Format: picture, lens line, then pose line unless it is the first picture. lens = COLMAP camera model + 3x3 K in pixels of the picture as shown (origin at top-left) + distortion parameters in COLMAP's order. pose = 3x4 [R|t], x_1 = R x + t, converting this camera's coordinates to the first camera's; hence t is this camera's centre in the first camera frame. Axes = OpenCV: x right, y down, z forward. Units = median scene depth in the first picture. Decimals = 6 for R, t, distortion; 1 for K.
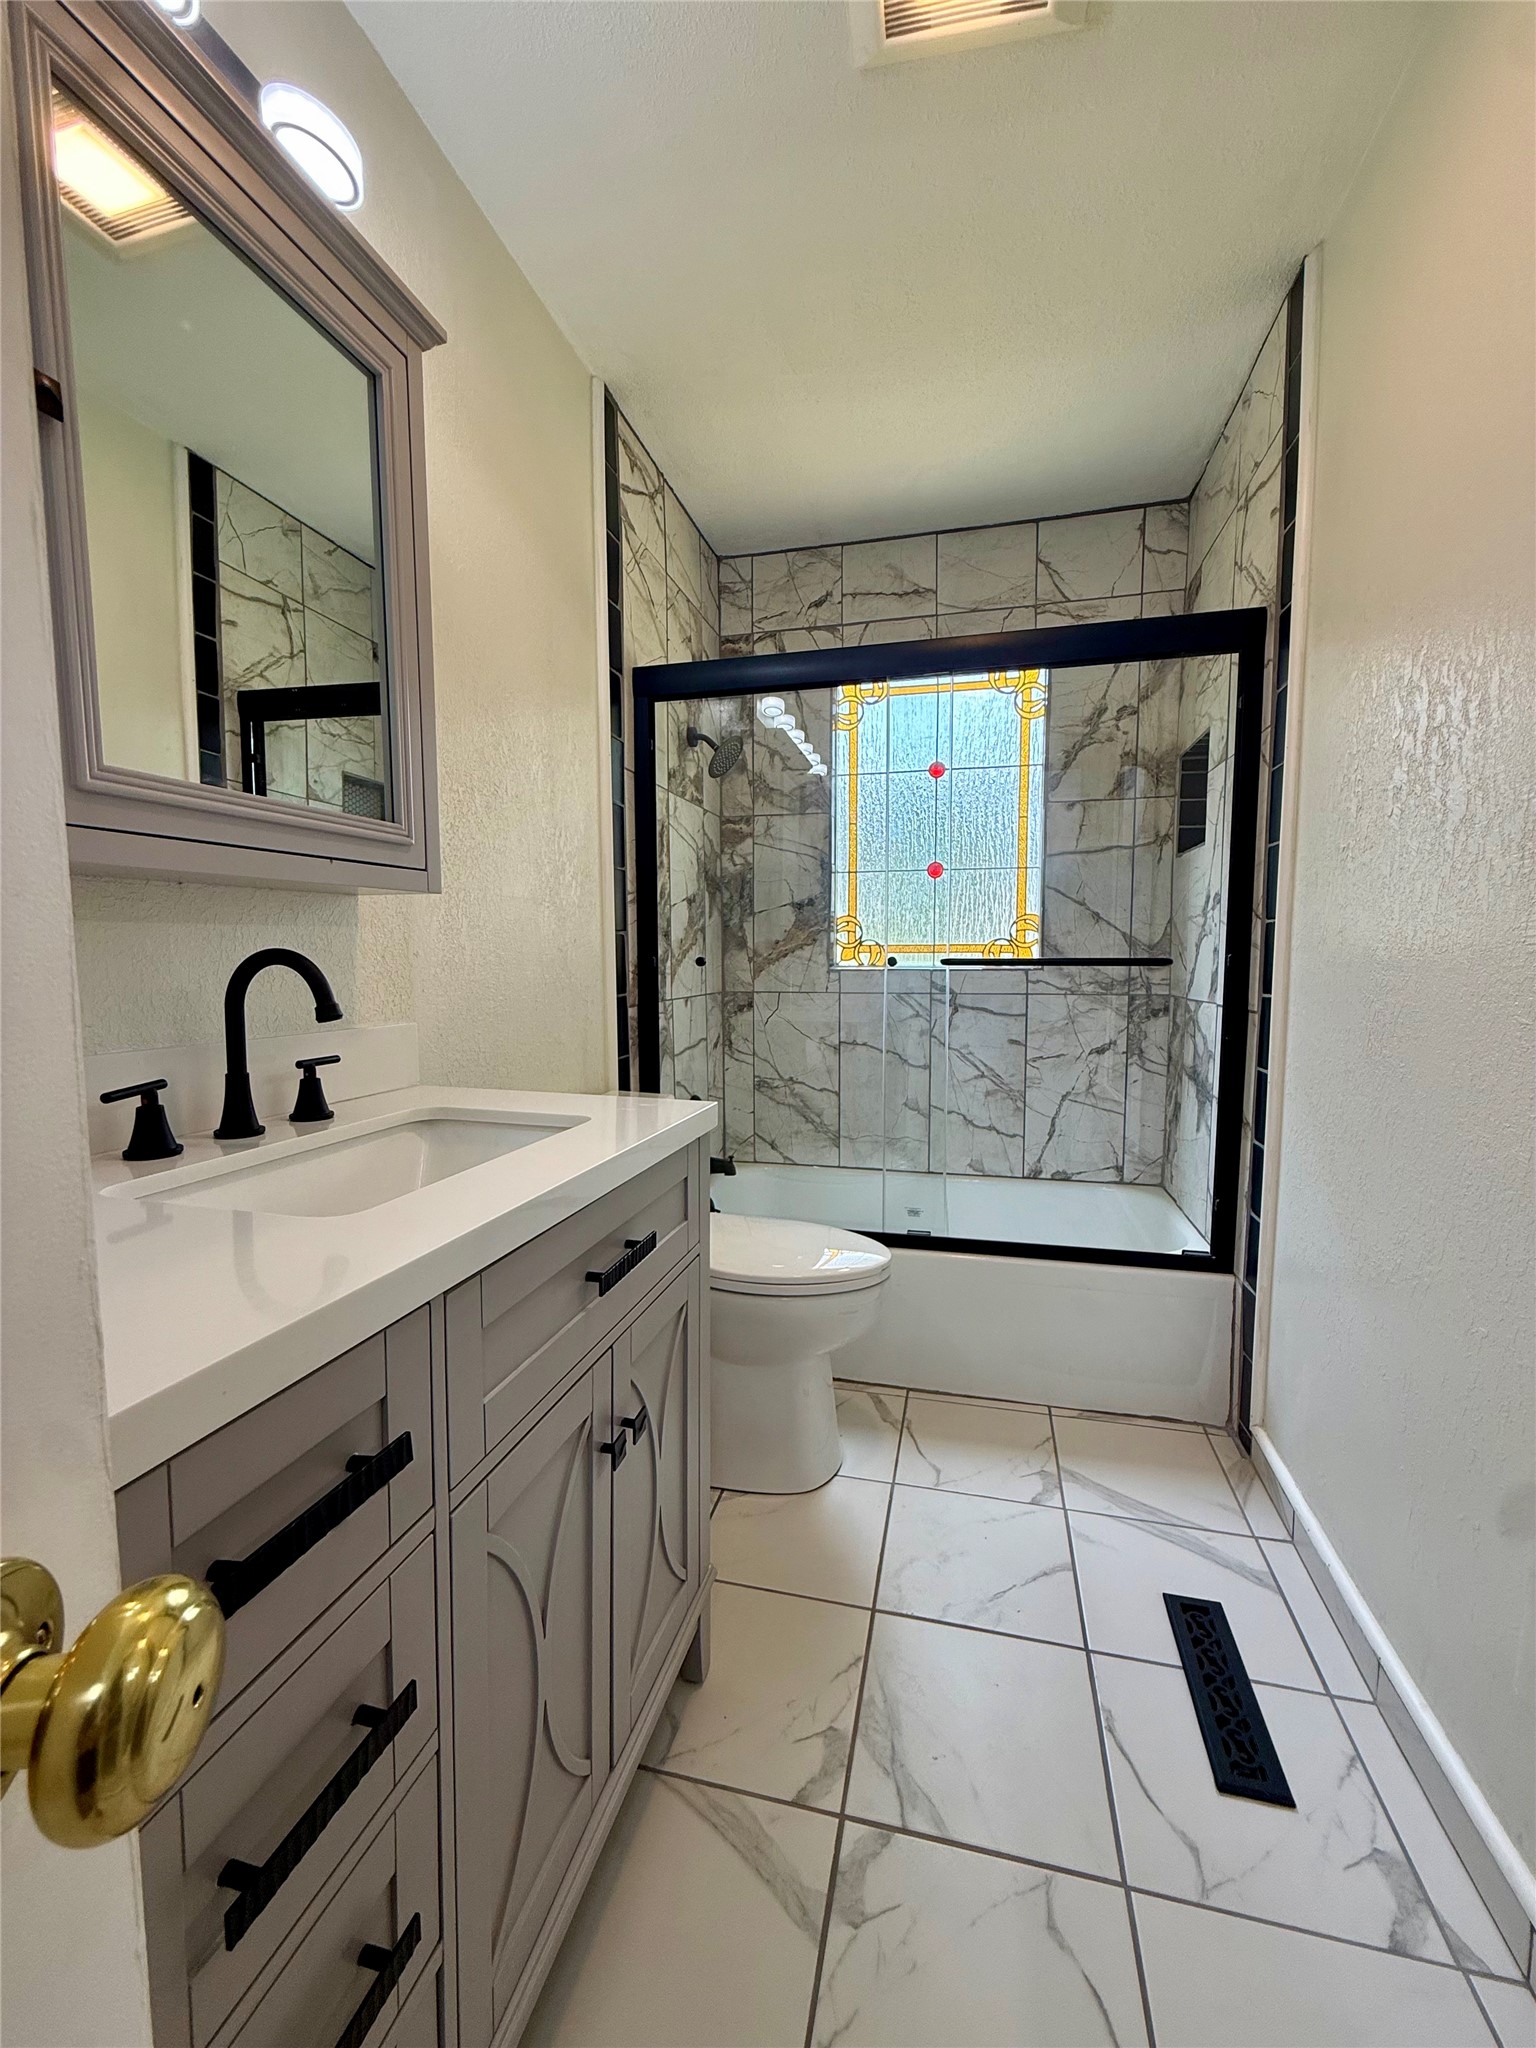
lens RADIAL K [[822.5, 0, 775.1], [0, 822.5, 1023.3], [0, 0, 1]] dist [0.000319, 0.000057]
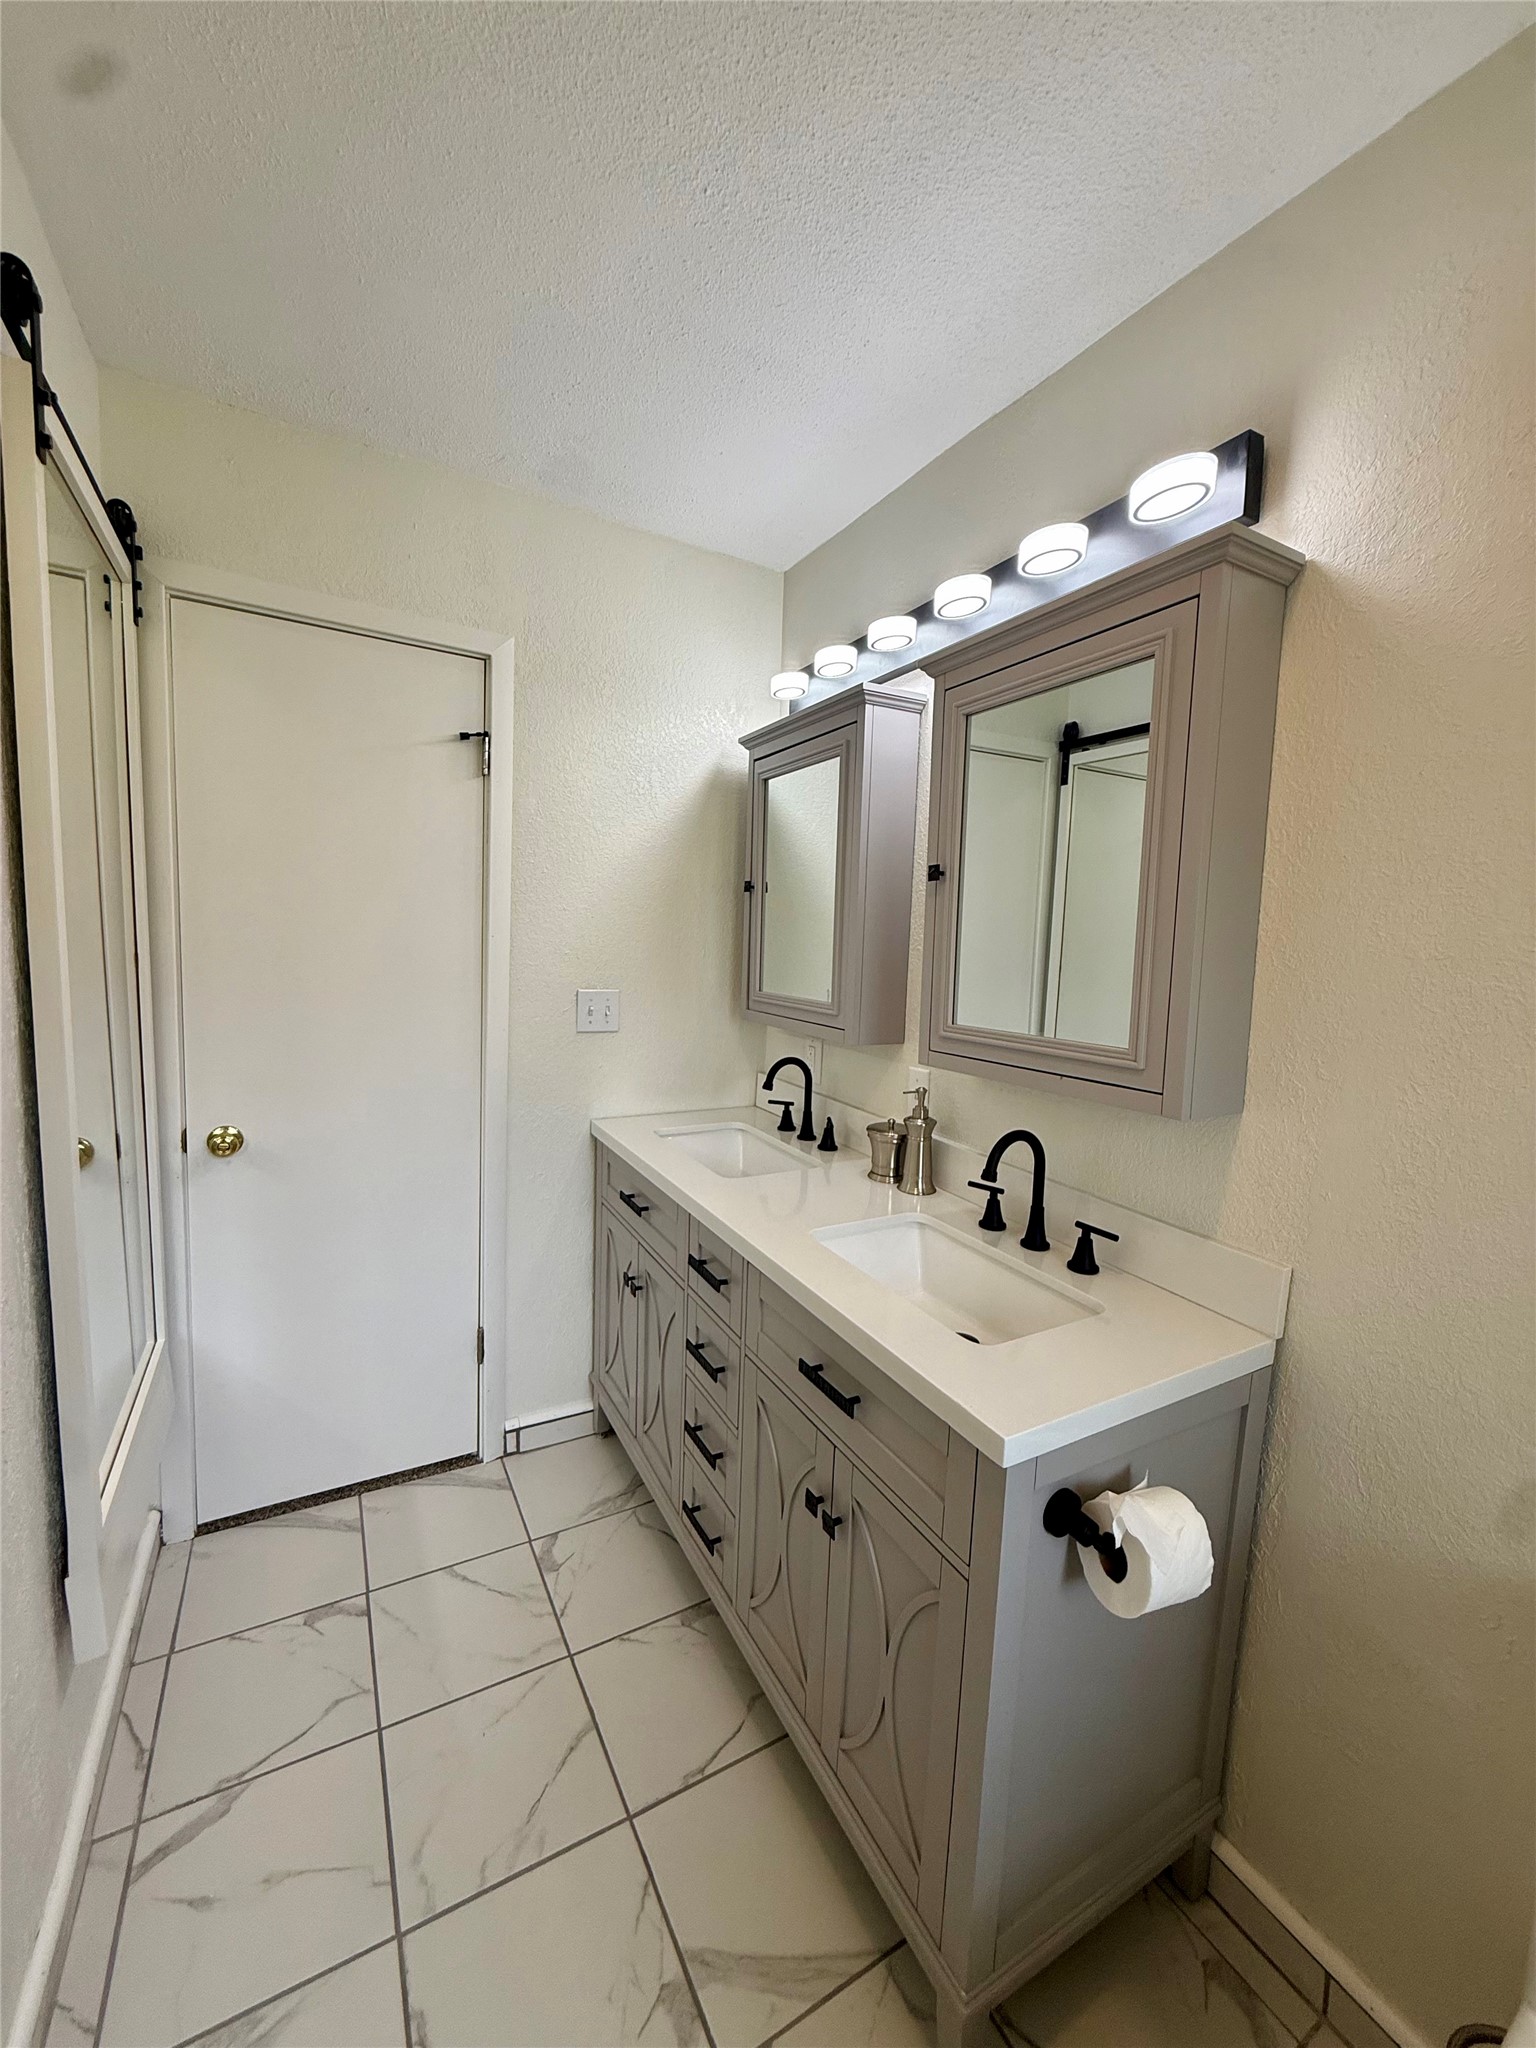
lens RADIAL K [[822.5, 0, 772.0], [0, 822.5, 1026.6], [0, 0, 1]] dist [0.000319, 0.000057]
pose [[-0.733371, 0.044972, -0.678340, 0.650114], [-0.084263, 0.984102, 0.156343, -0.419135], [0.674587, 0.171816, -0.717922, 1.537462]]
